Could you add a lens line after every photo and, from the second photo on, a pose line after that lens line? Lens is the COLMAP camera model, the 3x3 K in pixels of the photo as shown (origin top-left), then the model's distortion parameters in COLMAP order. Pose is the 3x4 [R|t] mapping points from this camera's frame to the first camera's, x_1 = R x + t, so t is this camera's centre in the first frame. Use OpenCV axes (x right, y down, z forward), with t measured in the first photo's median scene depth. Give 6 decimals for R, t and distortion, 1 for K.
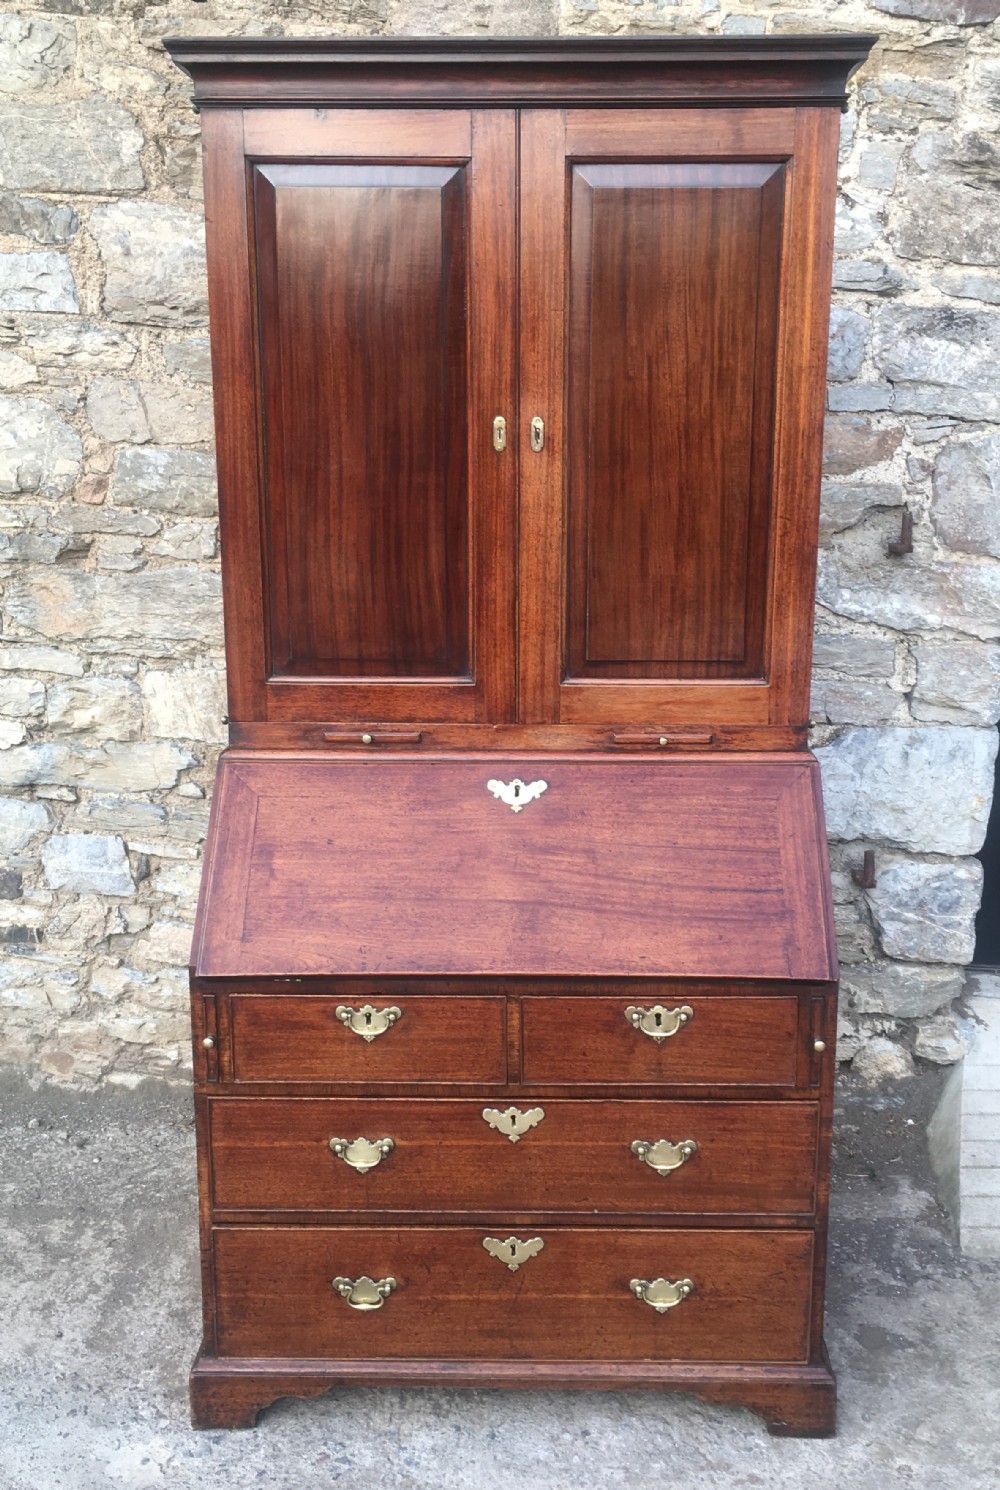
lens RADIAL K [[1444.9, 0, 531.0], [0, 1444.9, 704.0], [0, 0, 1]] dist [0.038864, 0.000000]
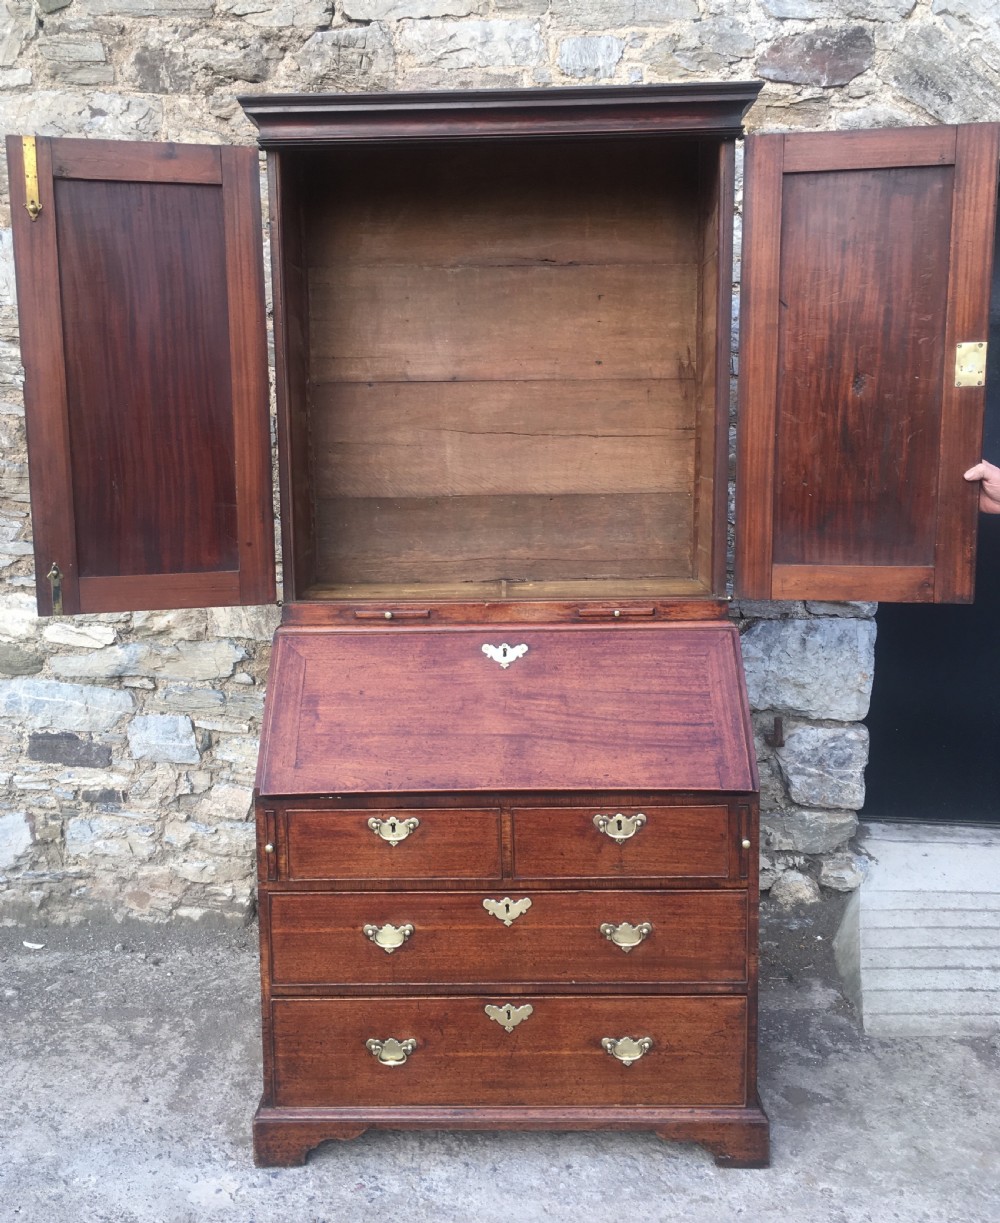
lens RADIAL K [[1170.6, 0, 479.5], [0, 1170.6, 566.1], [0, 0, 1]] dist [0.038864, 0.000000]
pose [[0.999812, -0.016309, -0.010466, -0.020012], [0.015377, 0.996379, -0.083627, 0.070132], [0.011792, 0.083450, 0.996442, -0.052559]]
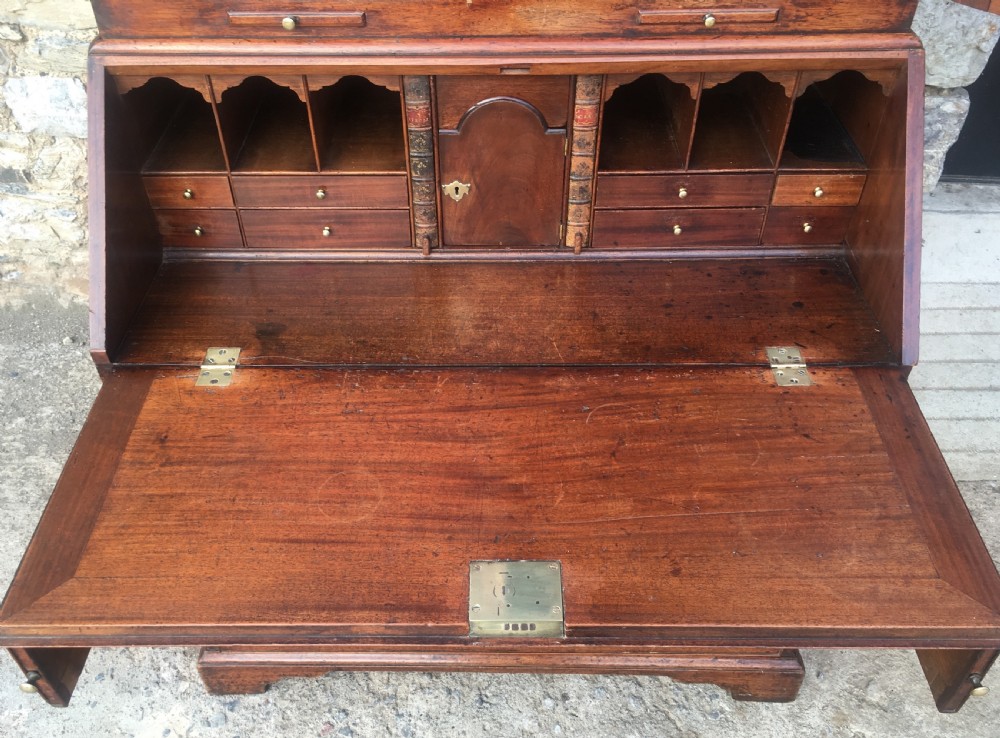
lens RADIAL K [[879.8, 0, 481.1], [0, 879.8, 388.0], [0, 0, 1]] dist [0.076558, -0.094452]
pose [[0.999904, -0.010123, -0.009492, -0.017252], [0.013555, 0.858998, 0.511799, -0.044646], [0.002972, -0.511878, 0.859053, 0.539443]]
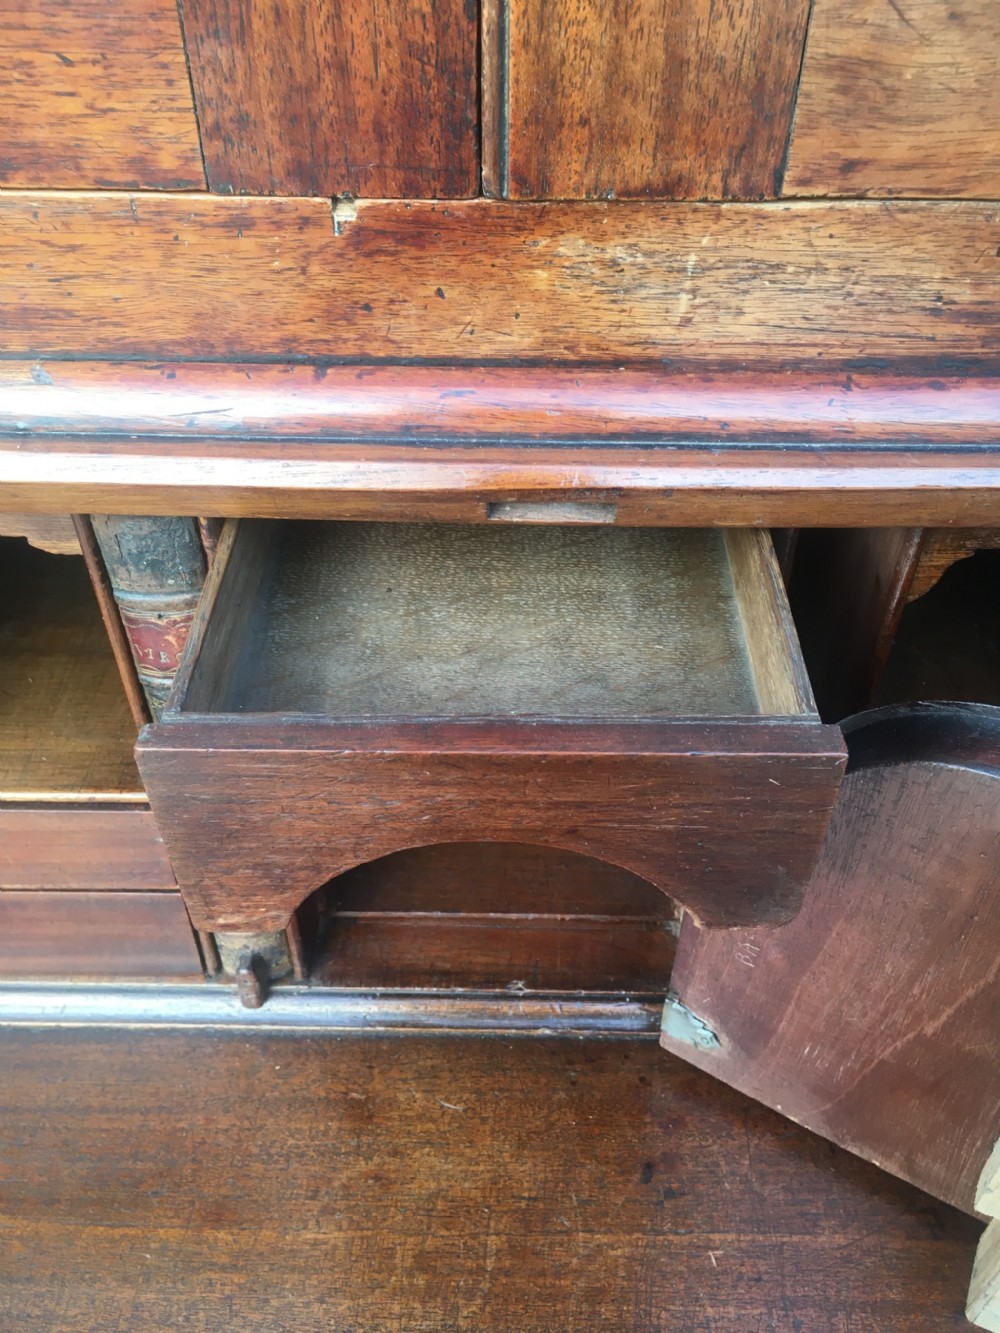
lens RADIAL K [[1141.5, 0, 502.6], [0, 1141.5, 663.3], [0, 0, 1]] dist [0.070812, -0.092001]
pose [[0.999993, 0.003234, -0.002097, -0.008065], [-0.001695, 0.857565, 0.514372, -0.006209], [0.003462, -0.514365, 0.857564, 0.883039]]
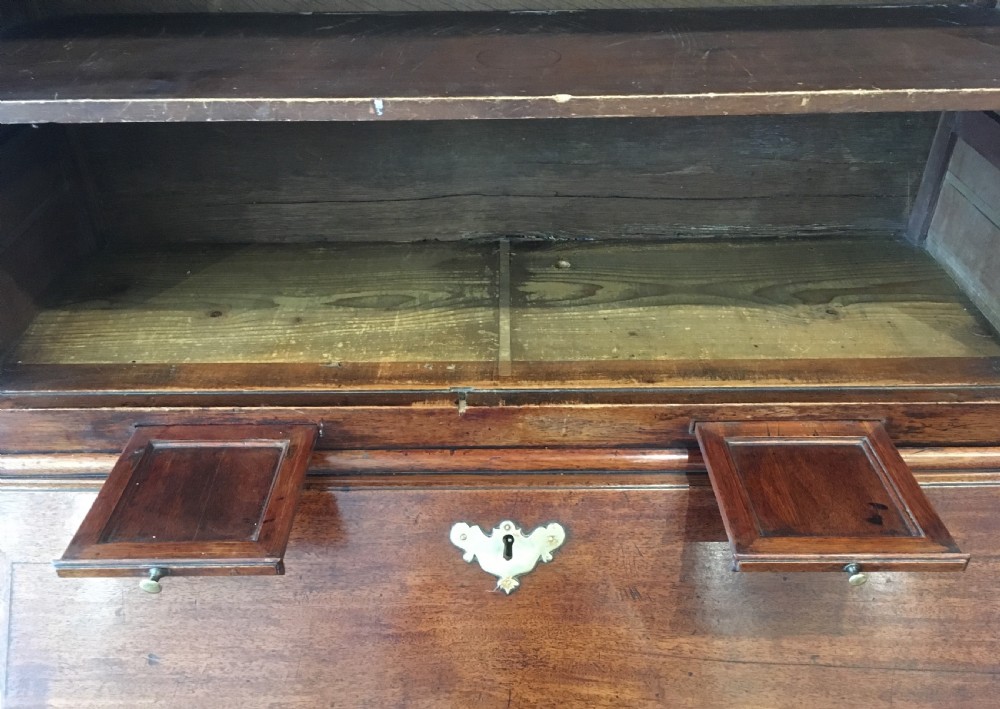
lens RADIAL K [[845.4, 0, 498.6], [0, 845.4, 370.3], [0, 0, 1]] dist [0.074866, -0.091025]
pose [[0.999823, -0.018789, -0.001059, -0.011467], [0.017706, 0.920171, 0.391117, -0.117159], [-0.006374, -0.391067, 0.920340, 0.736510]]
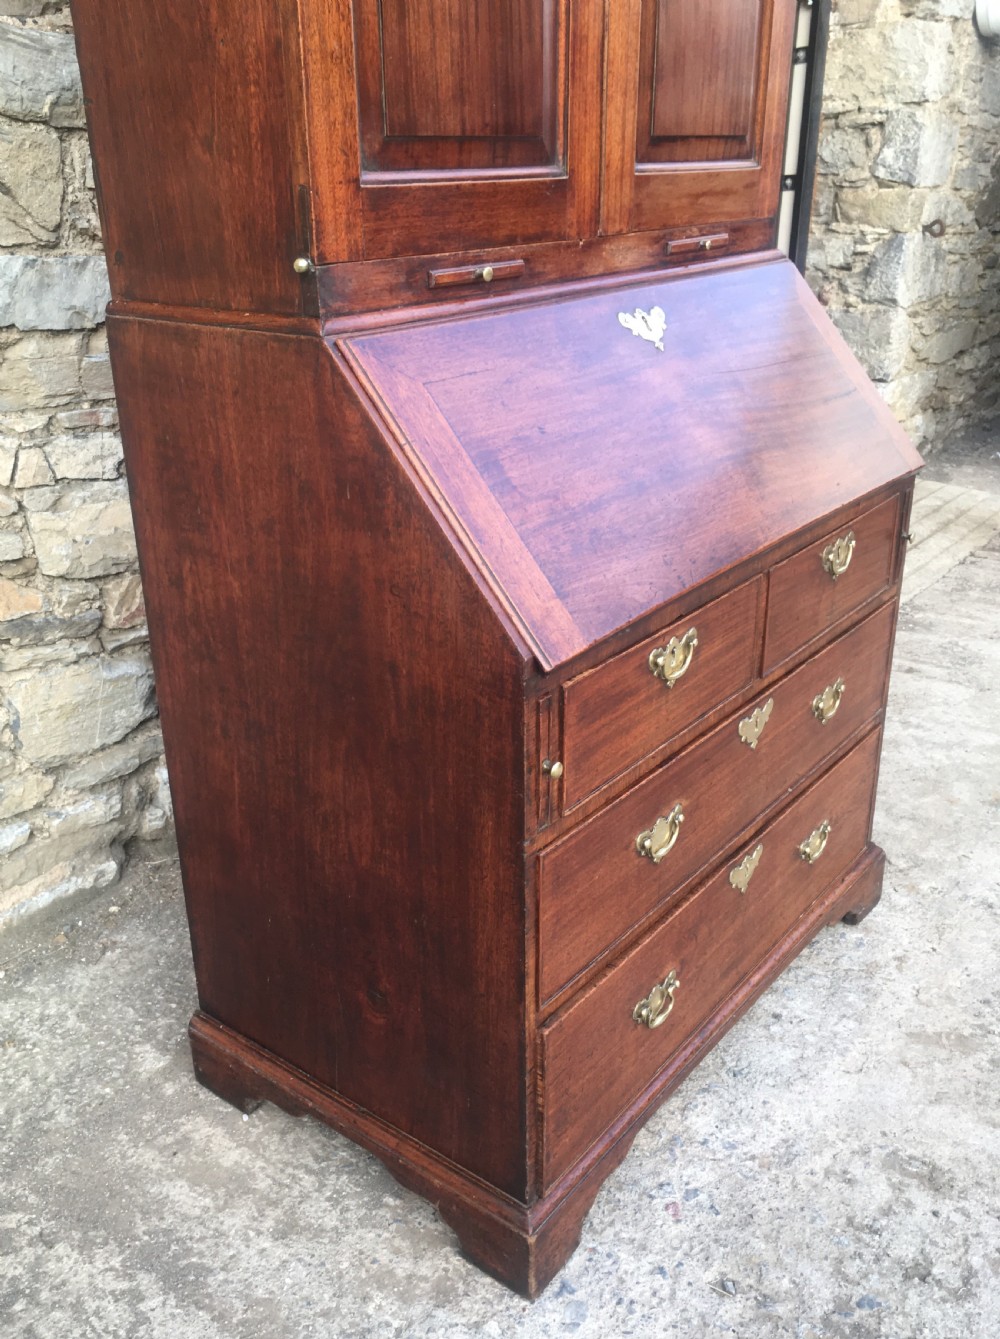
lens RADIAL K [[1197.8, 0, 458.5], [0, 1197.8, 702.8], [0, 0, 1]] dist [0.027222, -0.003576]
pose [[0.616552, -0.337903, 0.711115, -0.568991], [0.184889, 0.940099, 0.286408, 0.048597], [-0.765297, -0.045109, 0.642095, 0.663336]]
